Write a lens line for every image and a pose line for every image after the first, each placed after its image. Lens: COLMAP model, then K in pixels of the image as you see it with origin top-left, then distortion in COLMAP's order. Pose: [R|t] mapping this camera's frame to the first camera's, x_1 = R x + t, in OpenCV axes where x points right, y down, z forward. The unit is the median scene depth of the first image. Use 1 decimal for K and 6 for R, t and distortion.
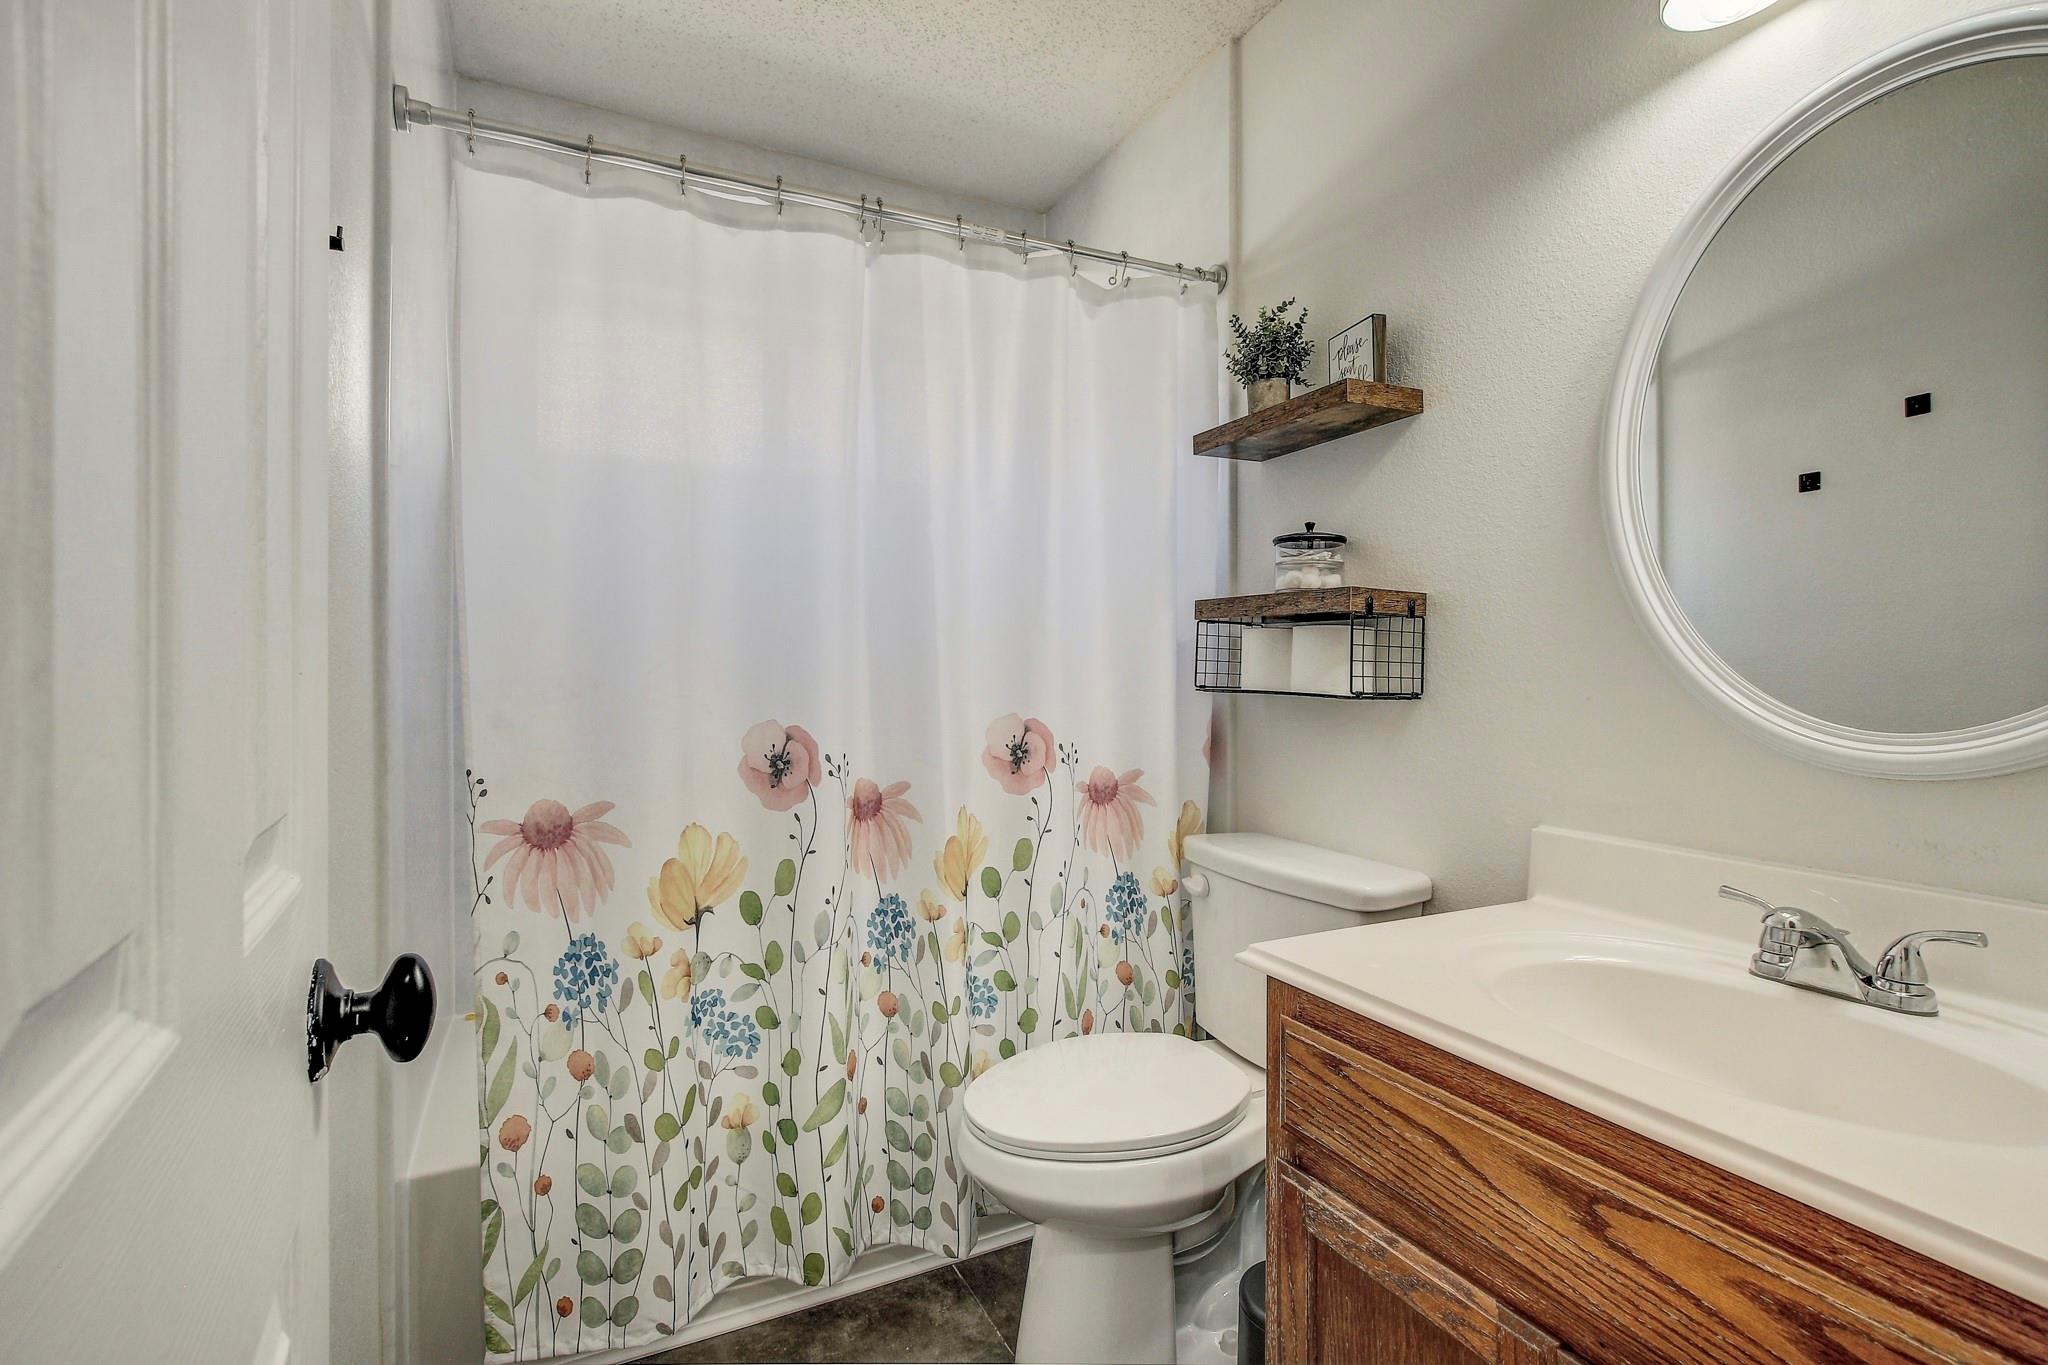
lens RADIAL K [[935.6, 0, 1024.2], [0, 935.6, 667.6], [0, 0, 1]] dist [-0.011435, 0.003832]
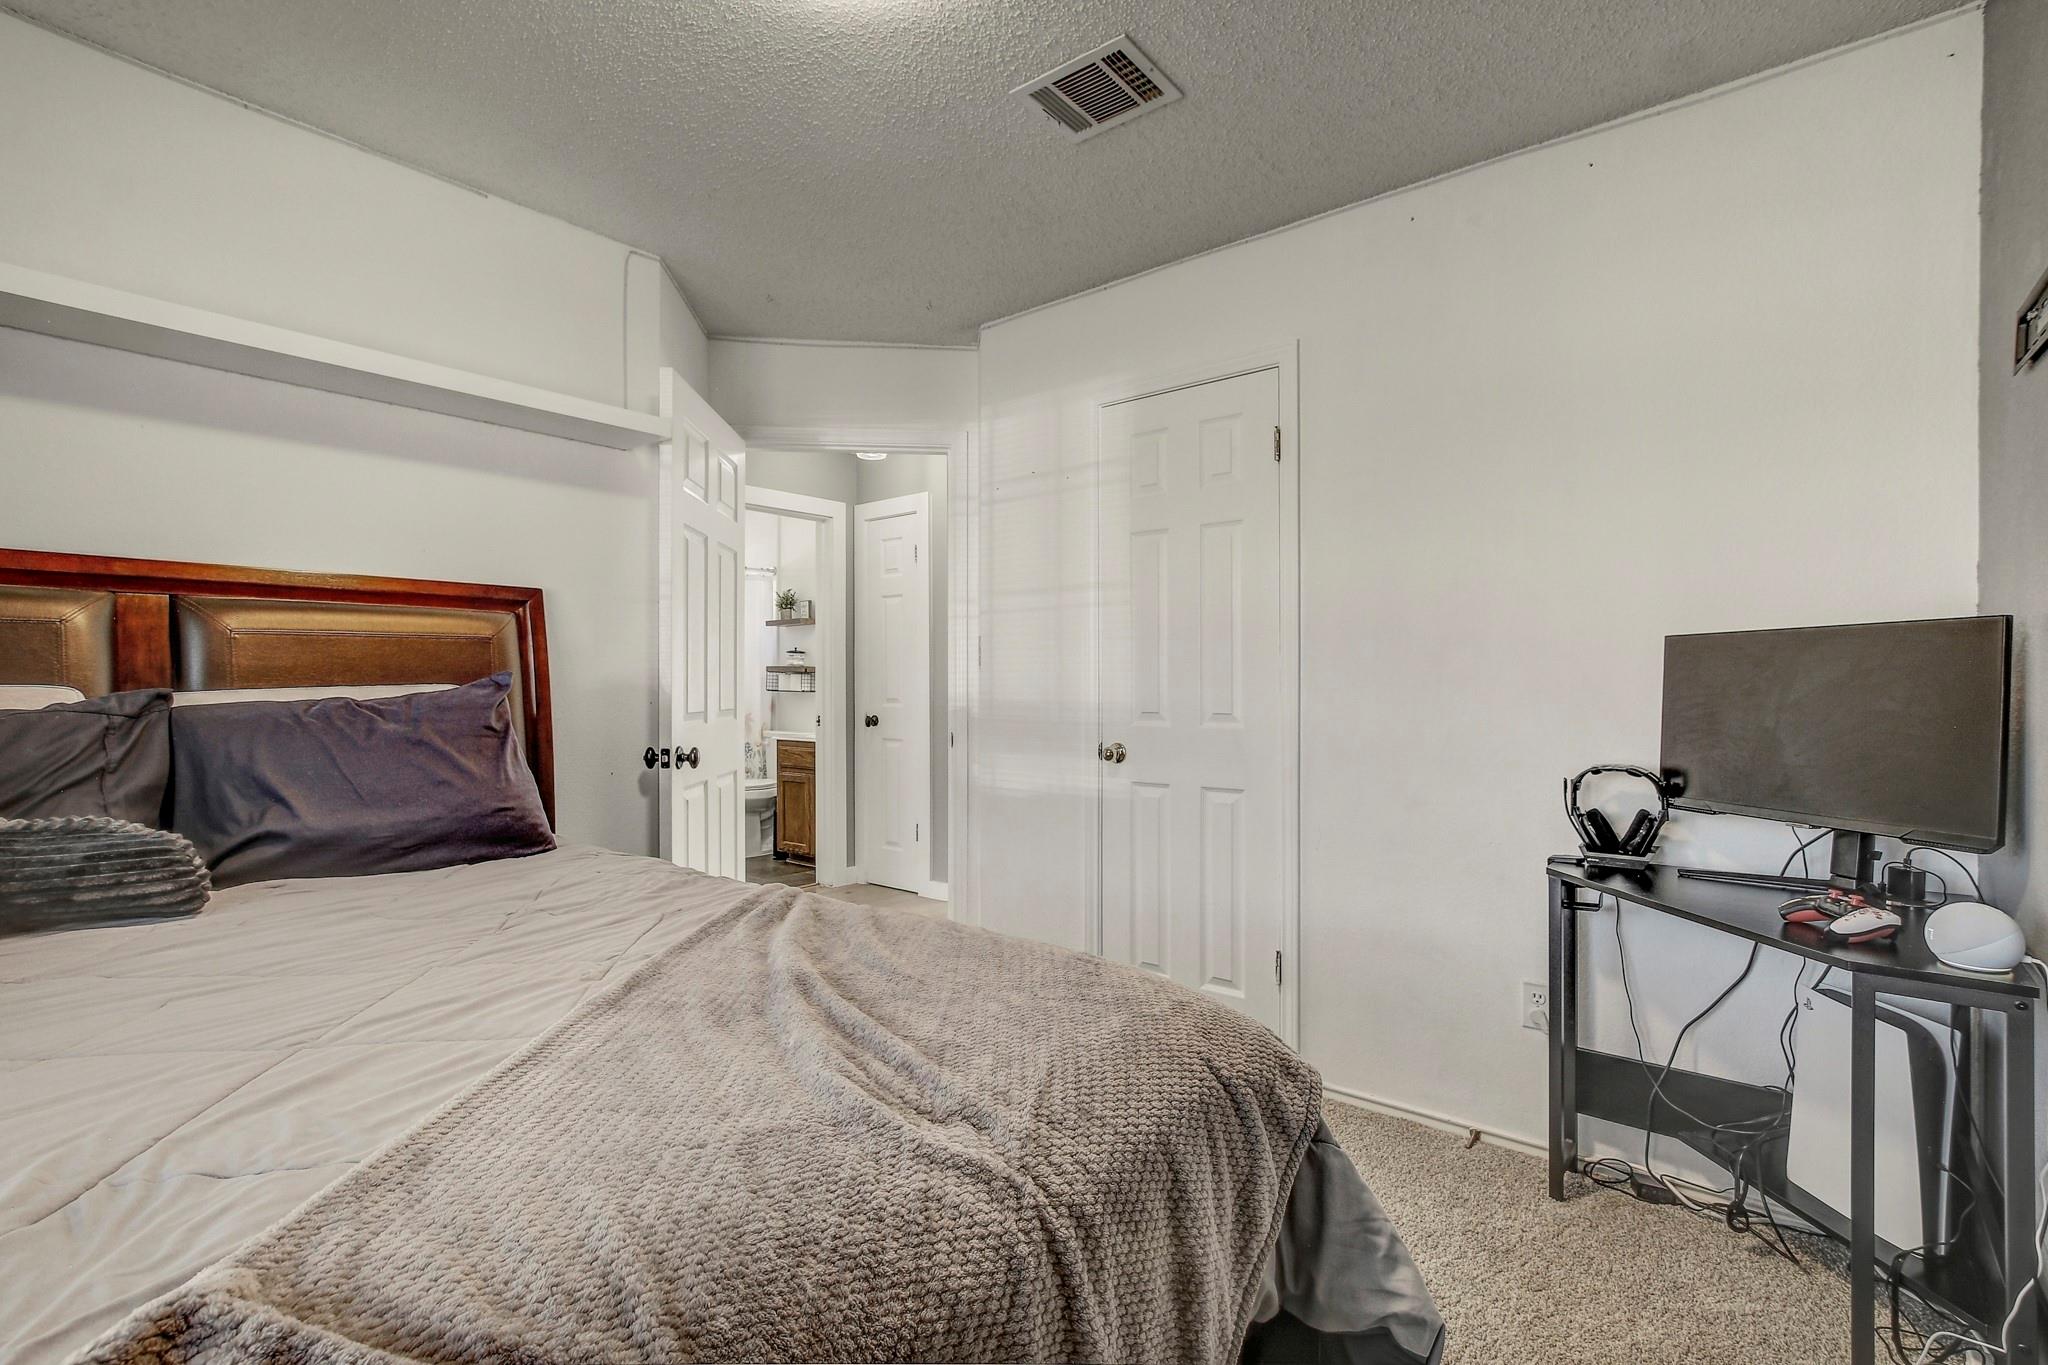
lens RADIAL K [[935.6, 0, 1023.9], [0, 935.6, 671.7], [0, 0, 1]] dist [-0.011435, 0.003832]
pose [[0.910528, 0.002471, 0.413440, -0.432182], [0.002139, 0.999941, -0.010687, -0.007996], [-0.413441, 0.010615, 0.910469, -2.874897]]
